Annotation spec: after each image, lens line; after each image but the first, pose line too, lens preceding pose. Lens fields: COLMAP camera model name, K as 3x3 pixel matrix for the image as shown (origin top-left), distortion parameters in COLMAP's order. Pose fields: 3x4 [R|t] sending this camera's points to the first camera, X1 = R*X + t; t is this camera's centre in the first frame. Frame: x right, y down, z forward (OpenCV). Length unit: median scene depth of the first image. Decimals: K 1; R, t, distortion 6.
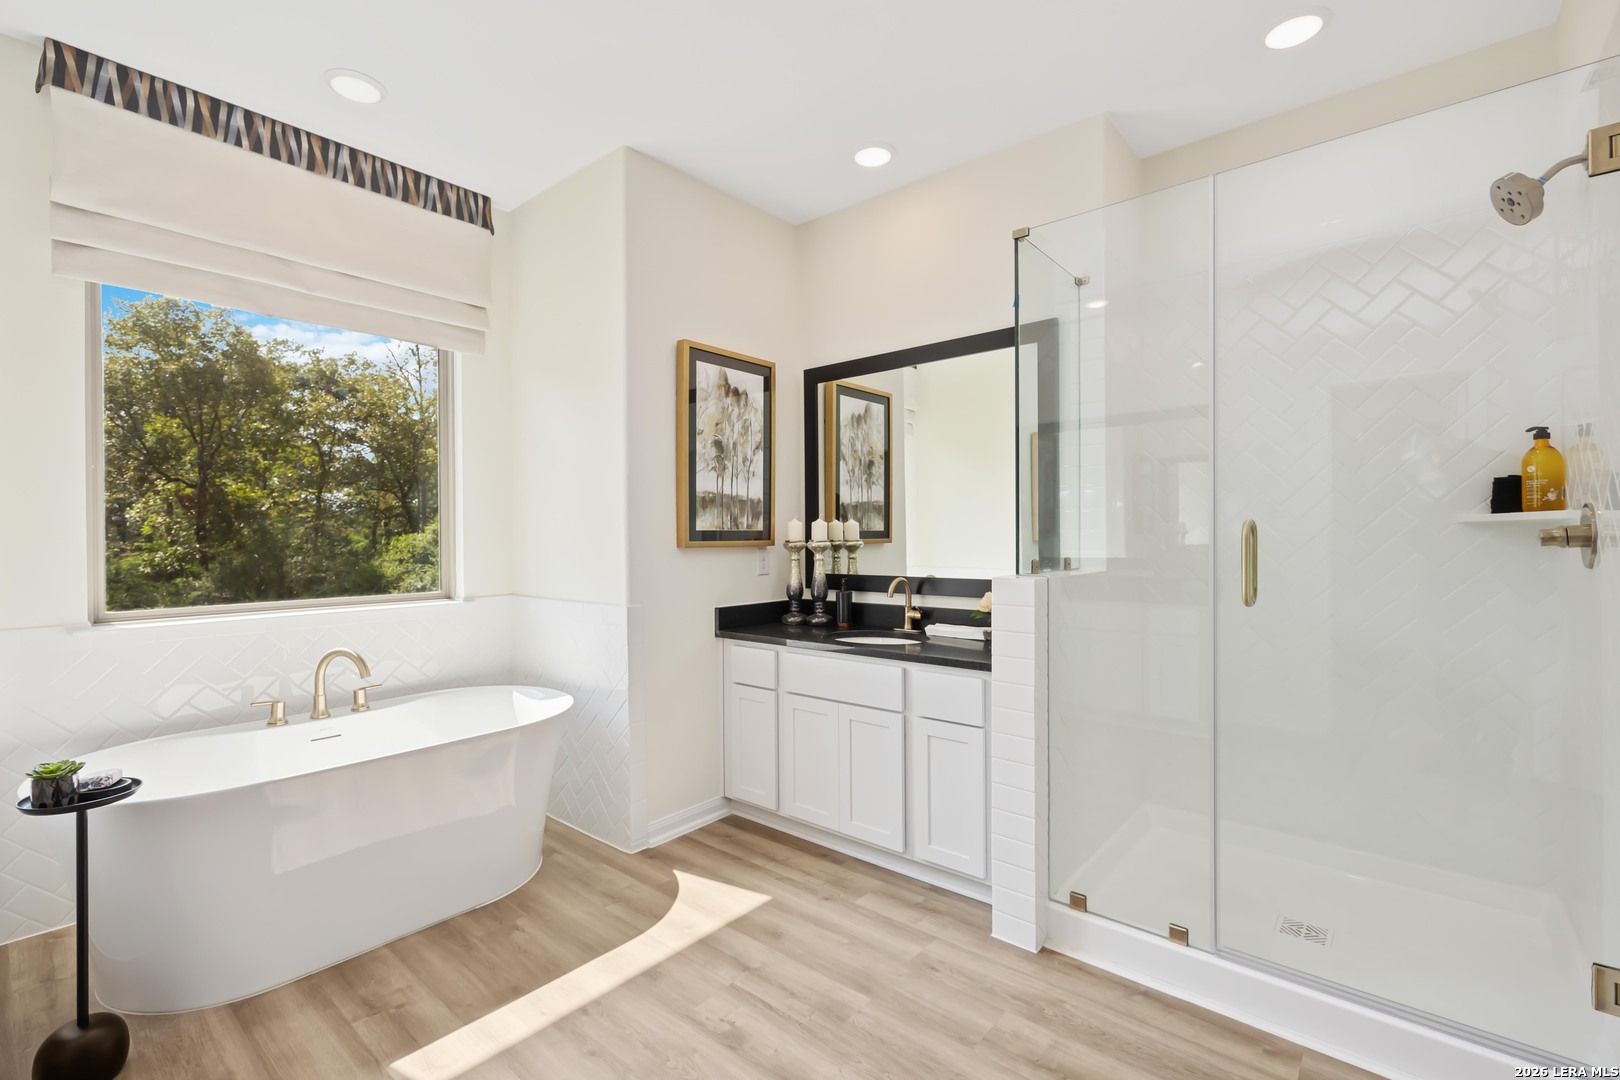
lens RADIAL K [[705.7, 0, 808.7], [0, 705.7, 532.2], [0, 0, 1]] dist [-0.000466, 0.000015]
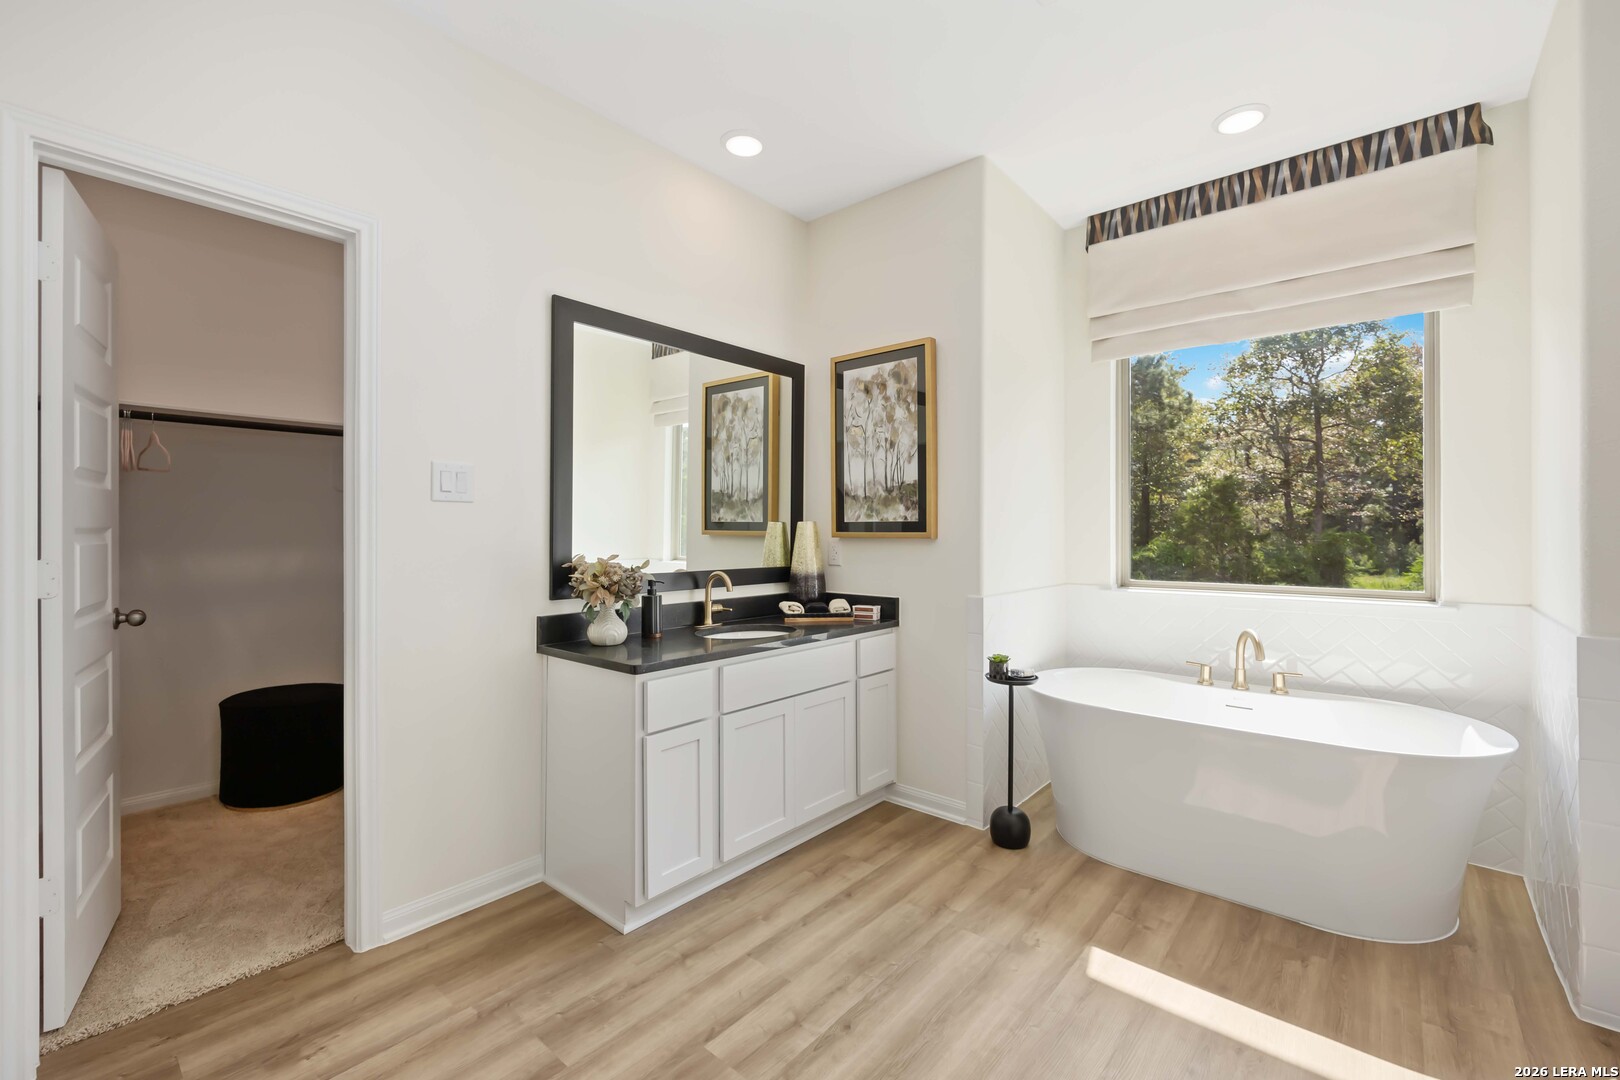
lens RADIAL K [[685.5, 0, 819.8], [0, 685.5, 523.4], [0, 0, 1]] dist [-0.000904, -0.000018]
pose [[0.004743, -0.004981, -0.999976, 0.438867], [0.004224, 0.999979, -0.004961, 0.000661], [0.999980, -0.004200, 0.004764, 0.352535]]
